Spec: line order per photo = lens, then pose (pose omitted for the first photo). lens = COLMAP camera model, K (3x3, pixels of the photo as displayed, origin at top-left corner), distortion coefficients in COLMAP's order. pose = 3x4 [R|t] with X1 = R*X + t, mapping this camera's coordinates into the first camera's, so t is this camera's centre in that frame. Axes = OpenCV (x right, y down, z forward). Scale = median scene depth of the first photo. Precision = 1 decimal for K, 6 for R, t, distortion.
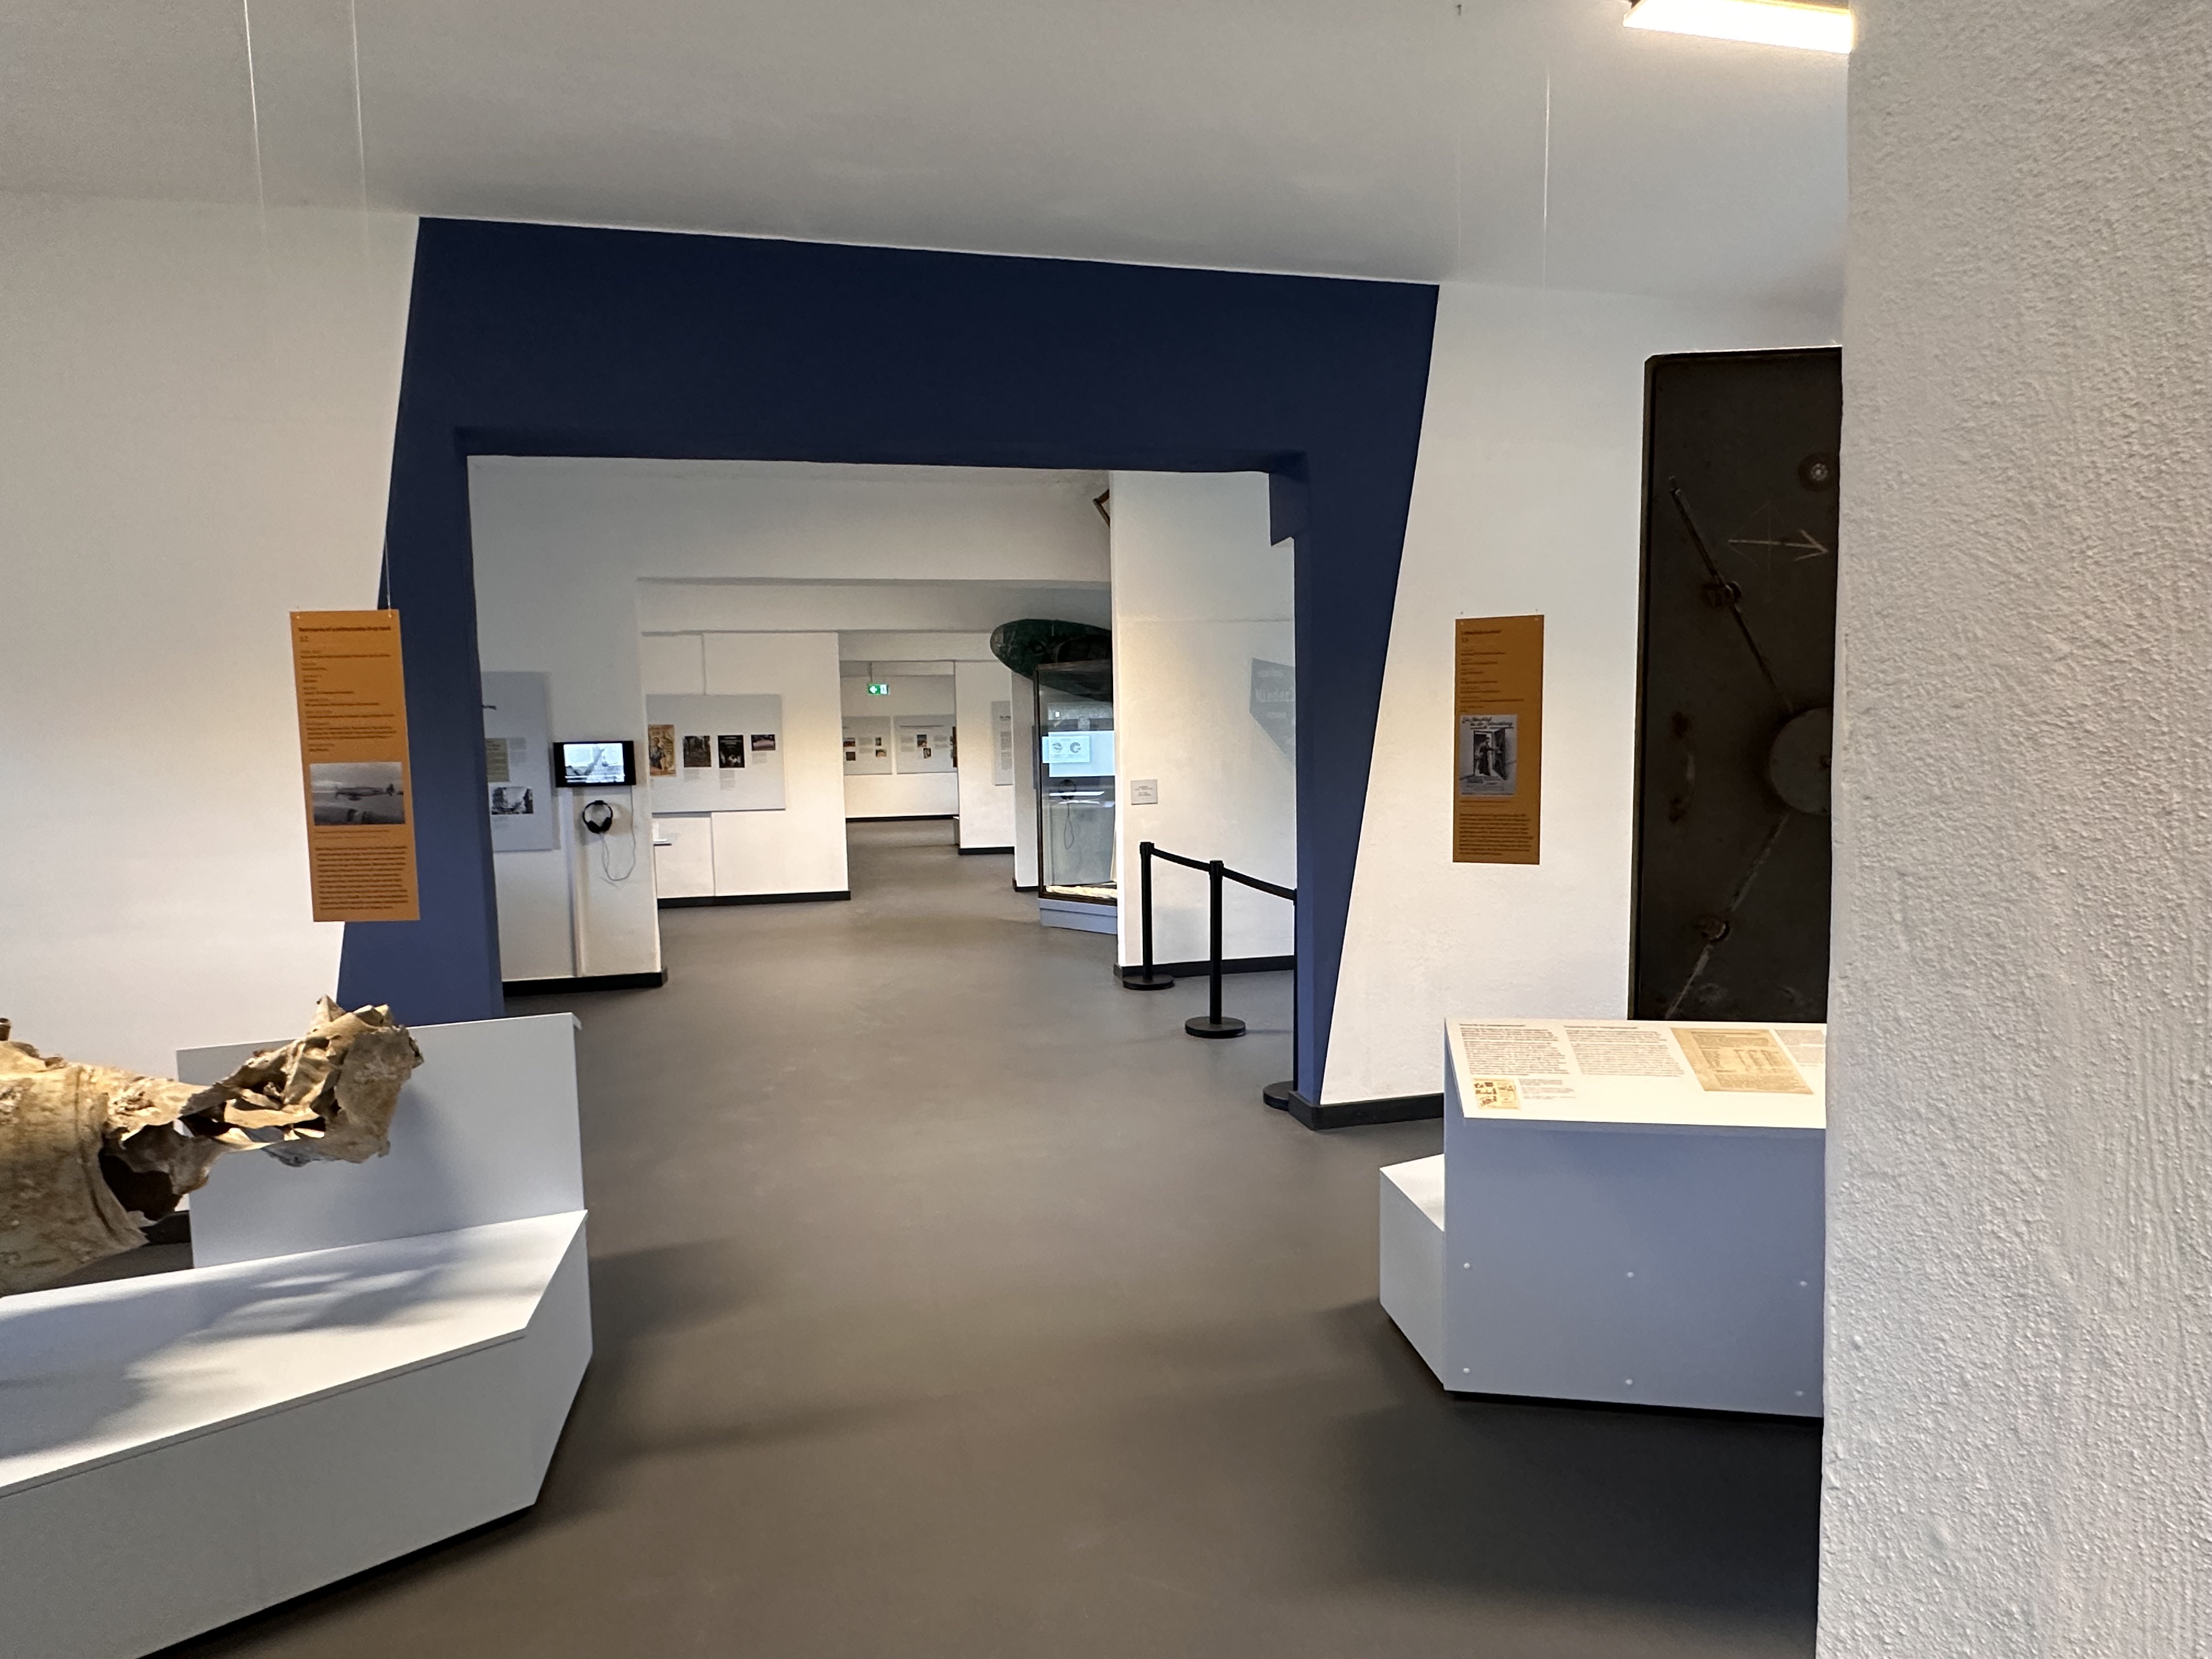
lens RADIAL K [[1171.7, 0, 1106.0], [0, 1171.7, 843.4], [0, 0, 1]] dist [0.006236, 0.001305]
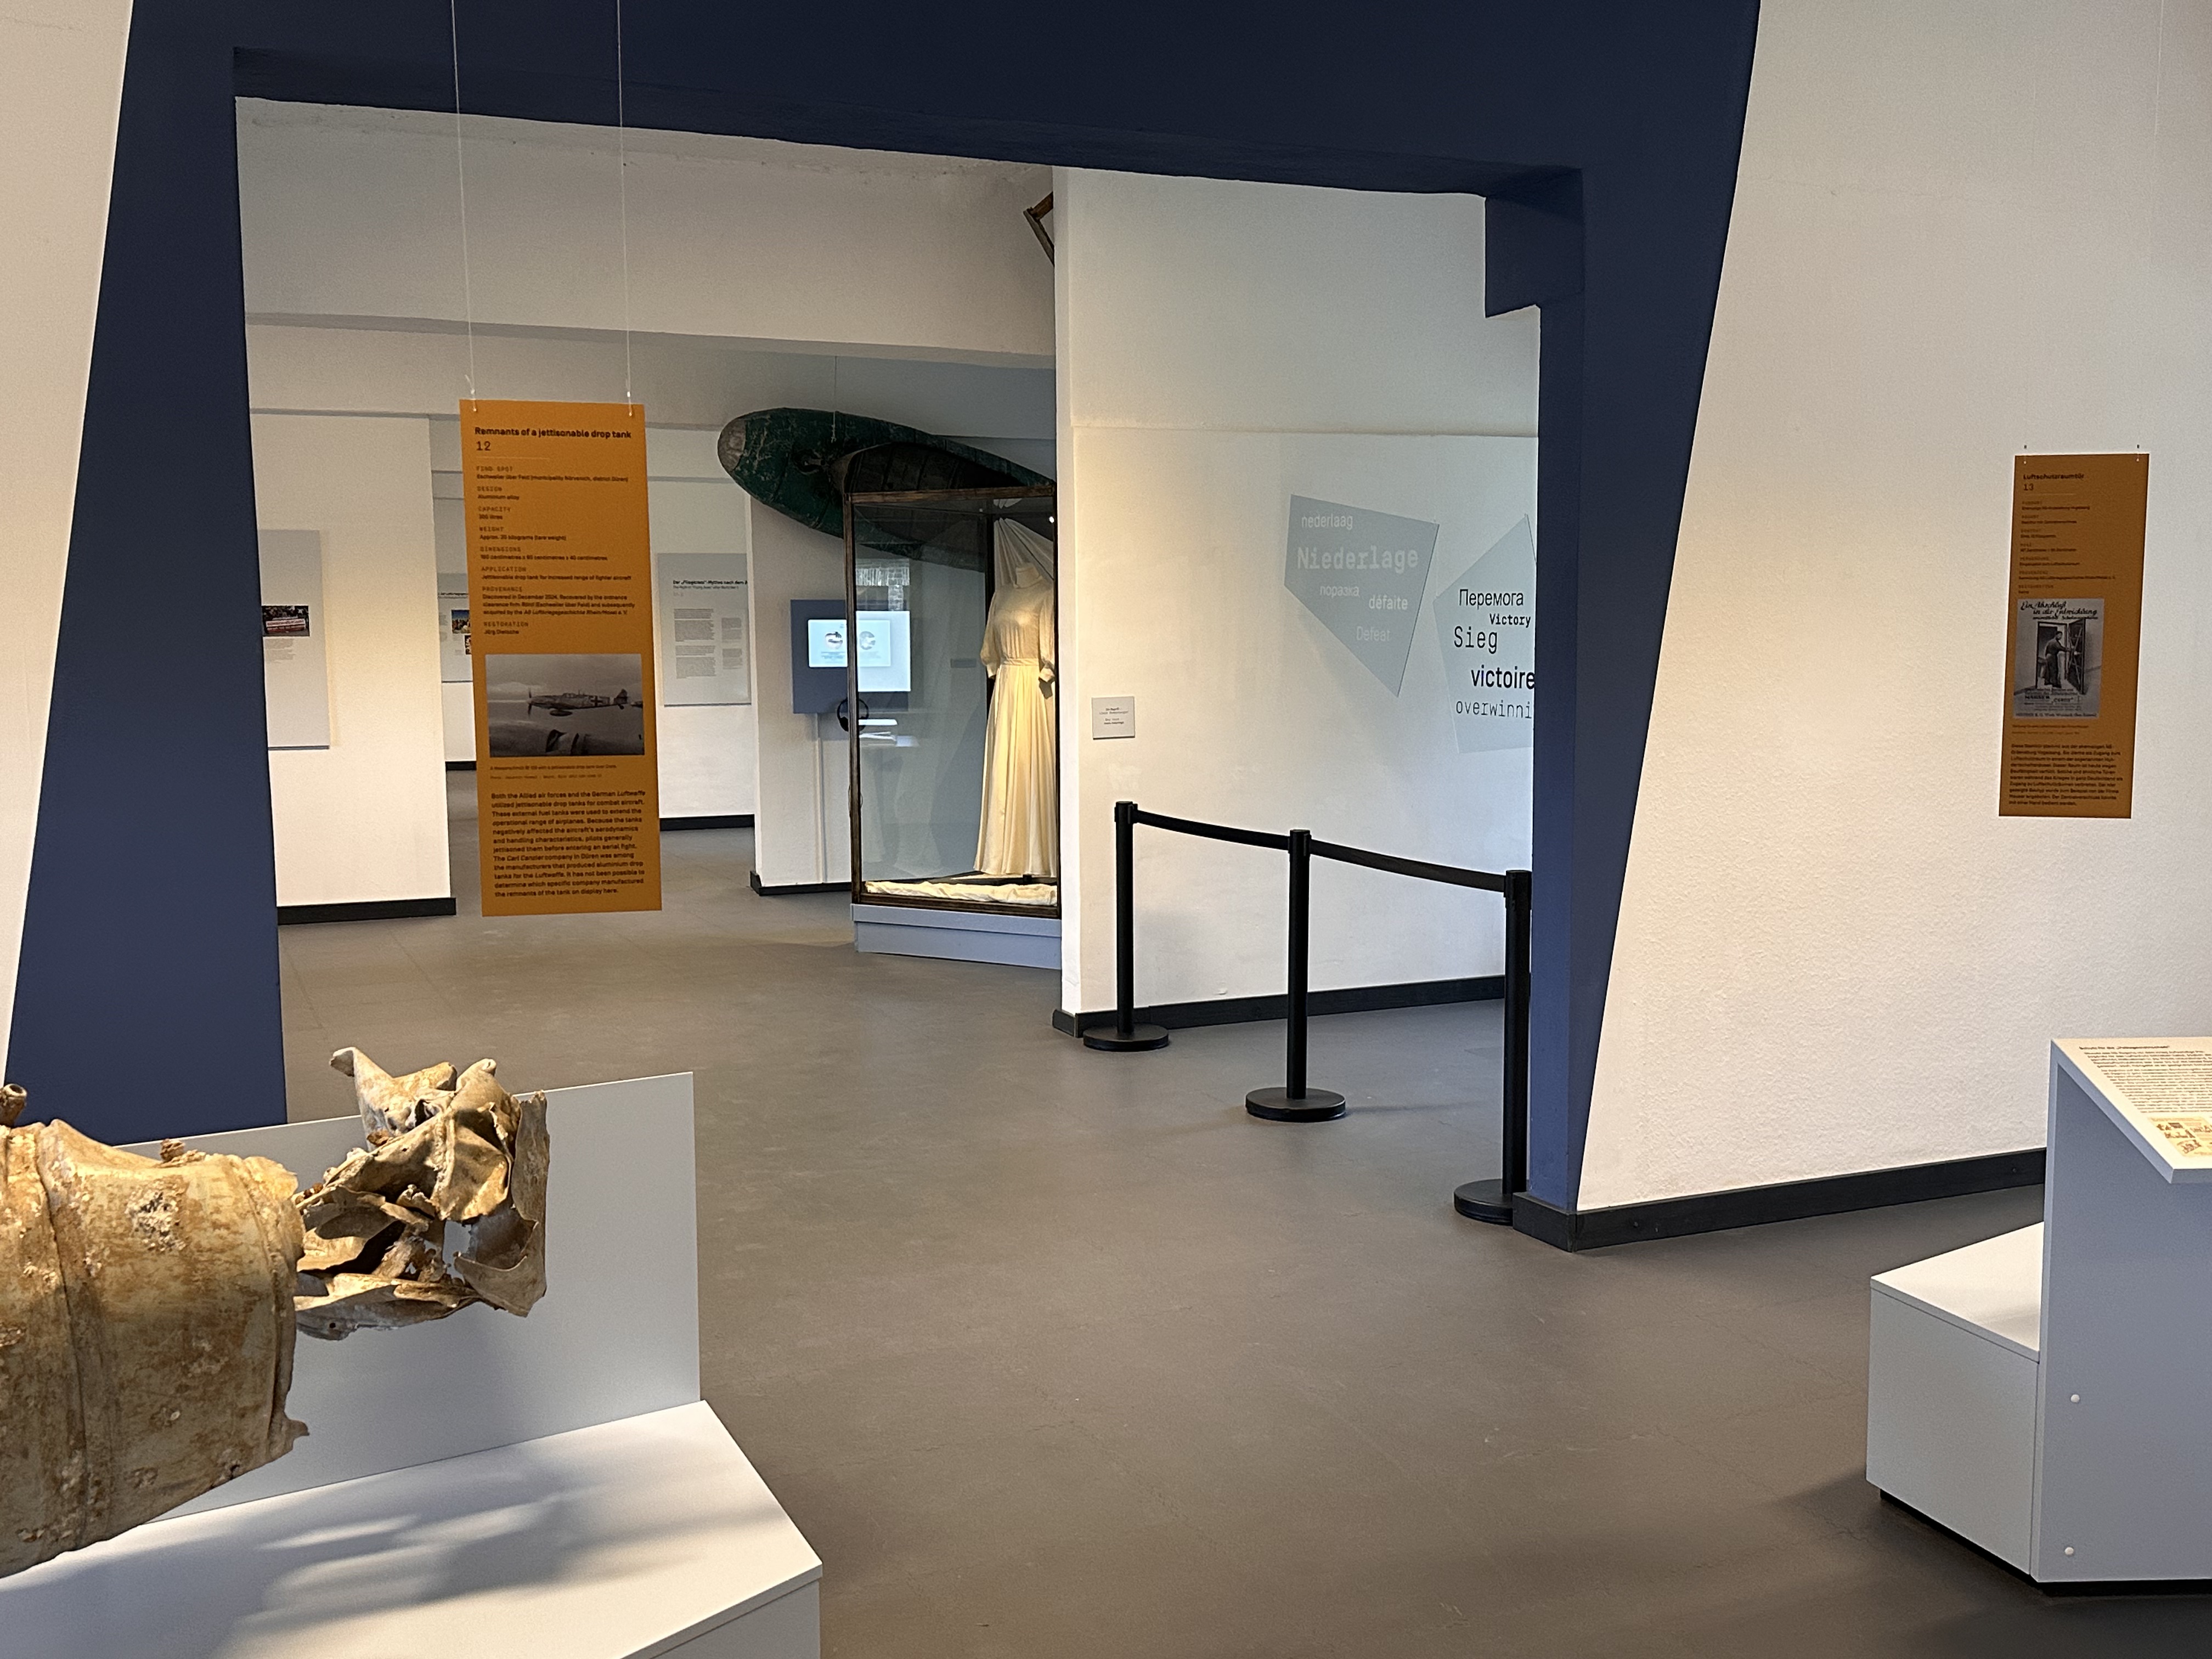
lens RADIAL K [[2119.4, 0, 1104.2], [0, 2119.4, 842.3], [0, 0, 1]] dist [0.062406, 0.000000]
pose [[0.979388, -0.007582, 0.201843, -0.298013], [0.005001, 0.999899, 0.013292, 0.007906], [-0.201924, -0.012009, 0.979328, -0.070589]]
